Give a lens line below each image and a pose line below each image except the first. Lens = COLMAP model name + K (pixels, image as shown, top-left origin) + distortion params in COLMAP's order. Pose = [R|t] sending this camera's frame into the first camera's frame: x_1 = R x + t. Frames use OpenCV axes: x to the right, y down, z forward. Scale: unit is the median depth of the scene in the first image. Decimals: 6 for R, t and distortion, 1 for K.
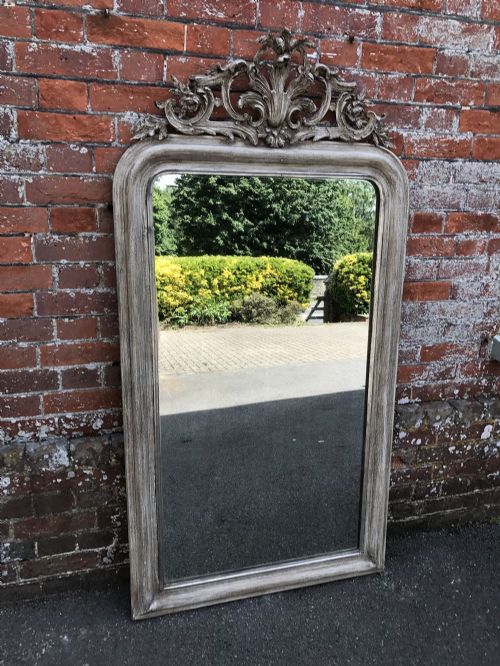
lens RADIAL K [[534.7, 0, 240.6], [0, 534.7, 333.5], [0, 0, 1]] dist [0.000654, 0.014887]
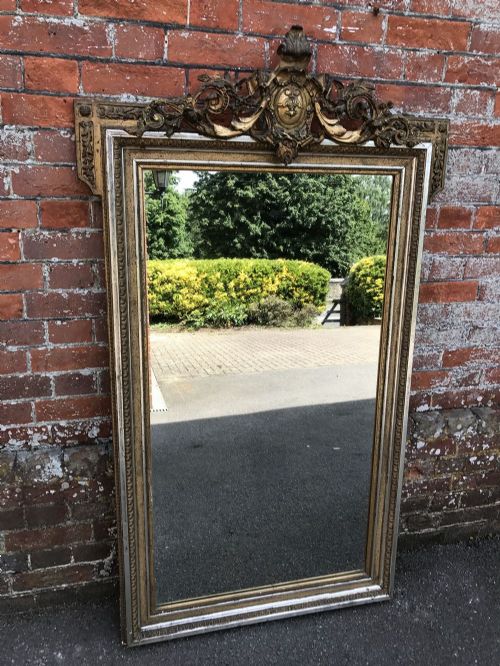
lens RADIAL K [[534.7, 0, 240.6], [0, 534.7, 333.5], [0, 0, 1]] dist [0.000654, 0.014887]
pose [[0.999638, 0.013374, -0.023358, 0.008706], [-0.012494, 0.999222, 0.037395, -0.039621], [0.023840, -0.037090, 0.999028, 0.075035]]
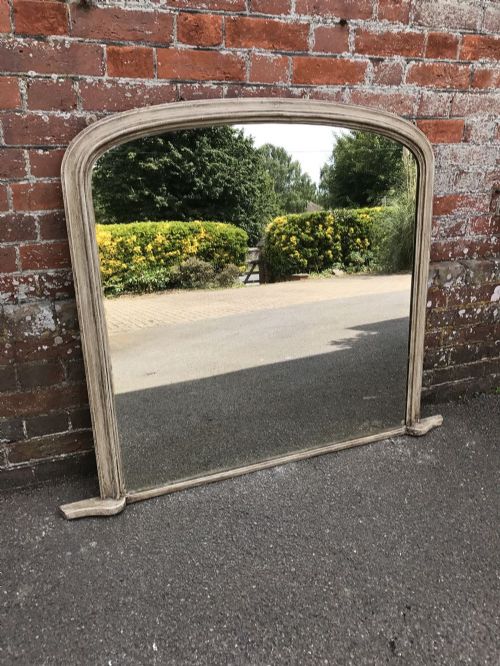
lens RADIAL K [[534.7, 0, 240.6], [0, 534.7, 333.5], [0, 0, 1]] dist [0.000654, 0.014887]
pose [[0.996040, -0.053517, 0.070989, -0.075895], [0.047668, 0.995518, 0.081680, 0.183831], [-0.075042, -0.077973, 0.994127, 0.098768]]
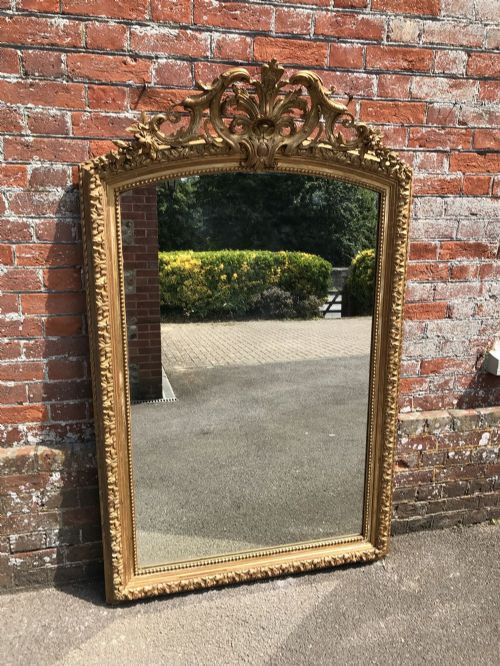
lens RADIAL K [[537.8, 0, 238.0], [0, 537.8, 331.6], [0, 0, 1]] dist [-0.000149, 0.012279]
pose [[0.998843, -0.001261, -0.048070, 0.013465], [-0.000037, 0.999636, -0.026984, -0.006415], [0.048087, 0.026955, 0.998479, -0.149440]]
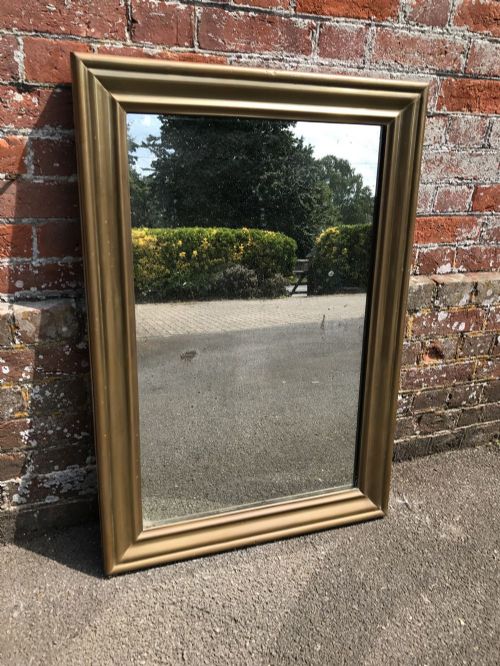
lens RADIAL K [[527.2, 0, 233.4], [0, 527.2, 332.0], [0, 0, 1]] dist [0.005002, -0.008599]
pose [[0.997611, -0.011666, 0.068084, -0.026788], [0.005662, 0.996128, 0.087729, 0.165447], [-0.068844, -0.087134, 0.993815, 0.356244]]
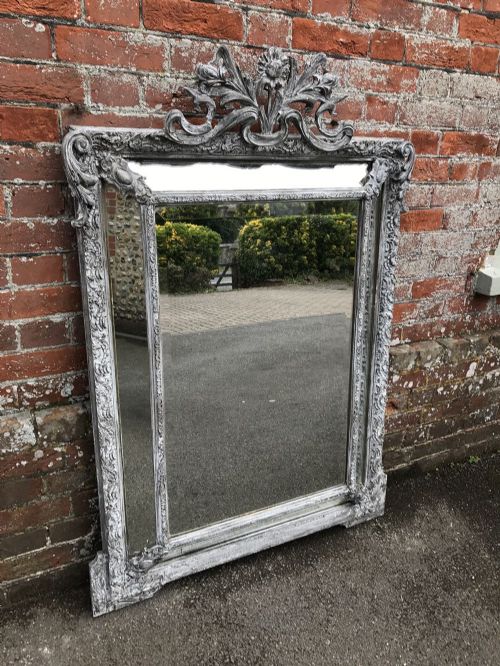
lens RADIAL K [[537.8, 0, 238.0], [0, 537.8, 331.6], [0, 0, 1]] dist [-0.000149, 0.012279]
pose [[0.981907, -0.061429, 0.179124, -0.146967], [0.052795, 0.997220, 0.052582, 0.049382], [-0.181856, -0.042174, 0.982420, 0.147354]]
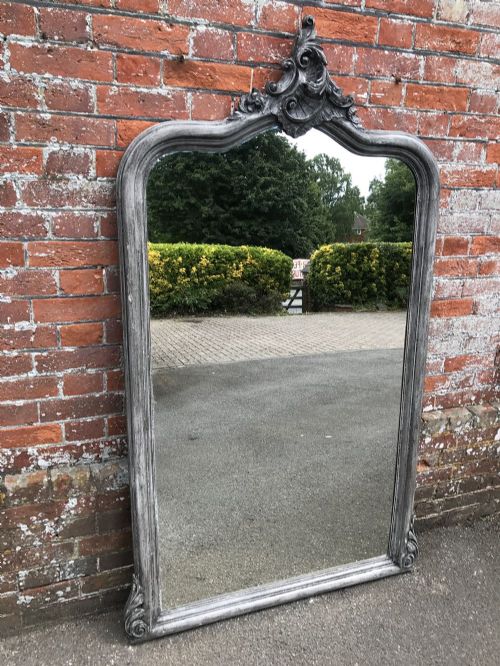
lens RADIAL K [[537.8, 0, 238.0], [0, 537.8, 331.6], [0, 0, 1]] dist [-0.000149, 0.012279]
pose [[0.996746, -0.017618, 0.078654, -0.179224], [0.016263, 0.999709, 0.017836, -0.061404], [-0.078945, -0.016499, 0.996742, -0.051391]]
